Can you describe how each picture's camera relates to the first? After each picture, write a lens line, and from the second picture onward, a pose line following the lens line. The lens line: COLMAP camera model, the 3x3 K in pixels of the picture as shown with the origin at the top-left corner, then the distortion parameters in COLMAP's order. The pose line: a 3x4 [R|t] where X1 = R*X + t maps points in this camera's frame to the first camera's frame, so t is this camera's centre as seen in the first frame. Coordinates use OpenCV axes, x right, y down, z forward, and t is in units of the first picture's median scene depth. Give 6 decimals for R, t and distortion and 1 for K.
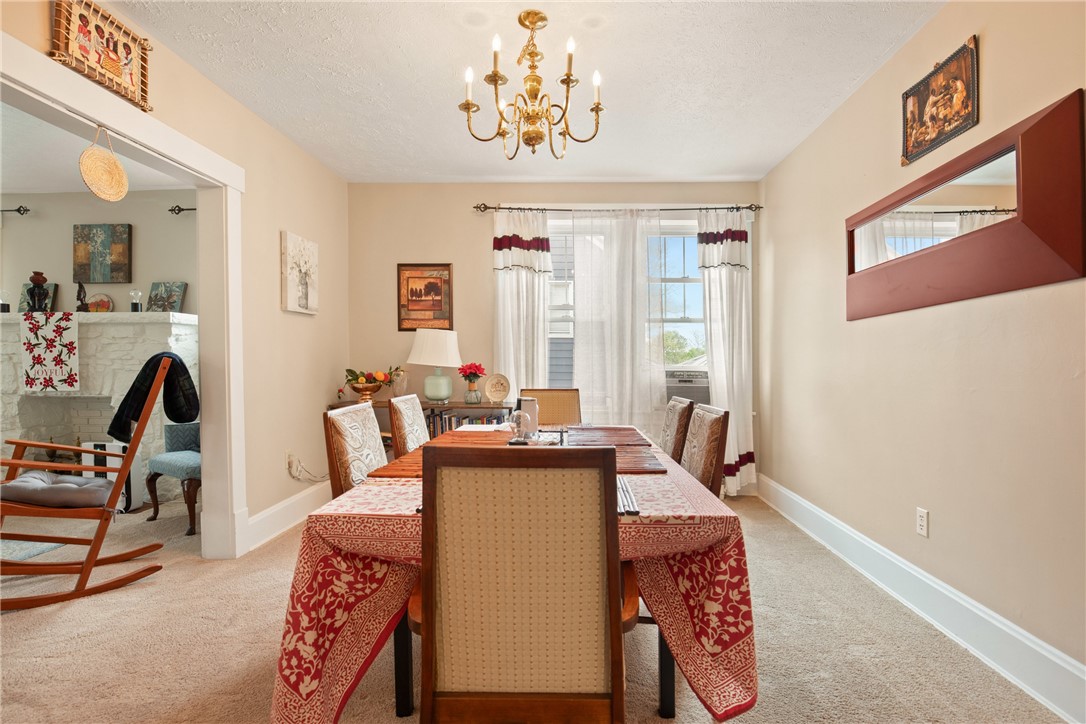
lens RADIAL K [[507.1, 0, 547.1], [0, 507.1, 372.4], [0, 0, 1]] dist [-0.034291, 0.006187]
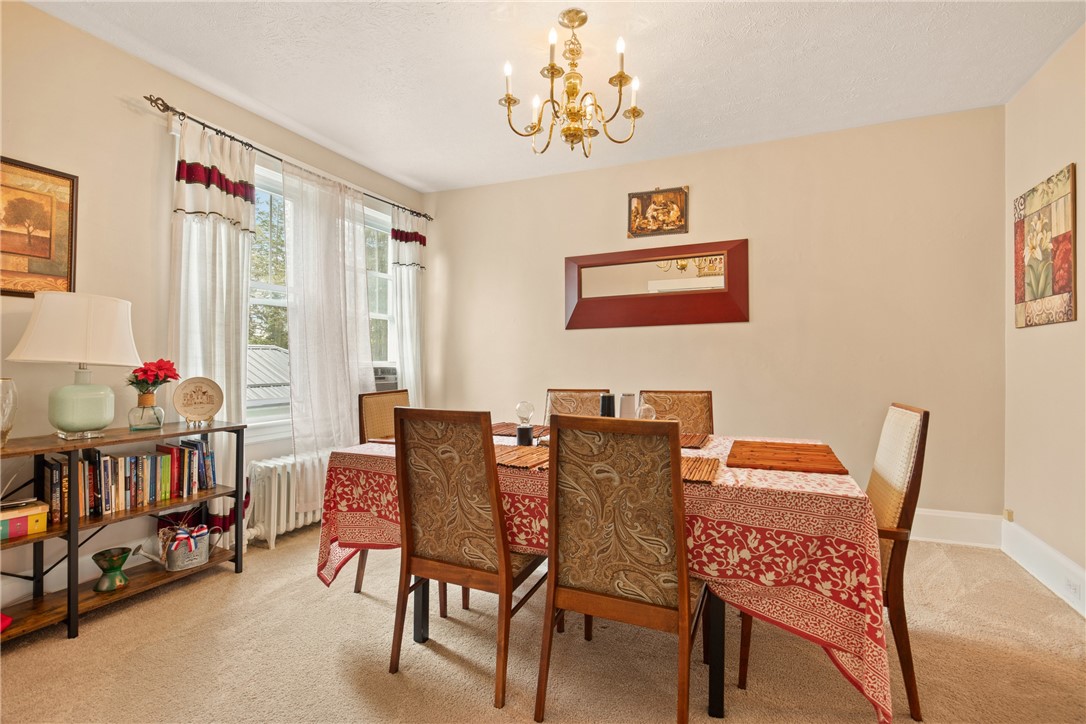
lens RADIAL K [[507.1, 0, 546.0], [0, 507.1, 356.3], [0, 0, 1]] dist [-0.034291, 0.006187]
pose [[0.379049, 0.004636, 0.925365, -0.532573], [0.016634, 0.999792, -0.011823, -0.008438], [-0.925227, 0.019874, 0.378893, 0.370423]]
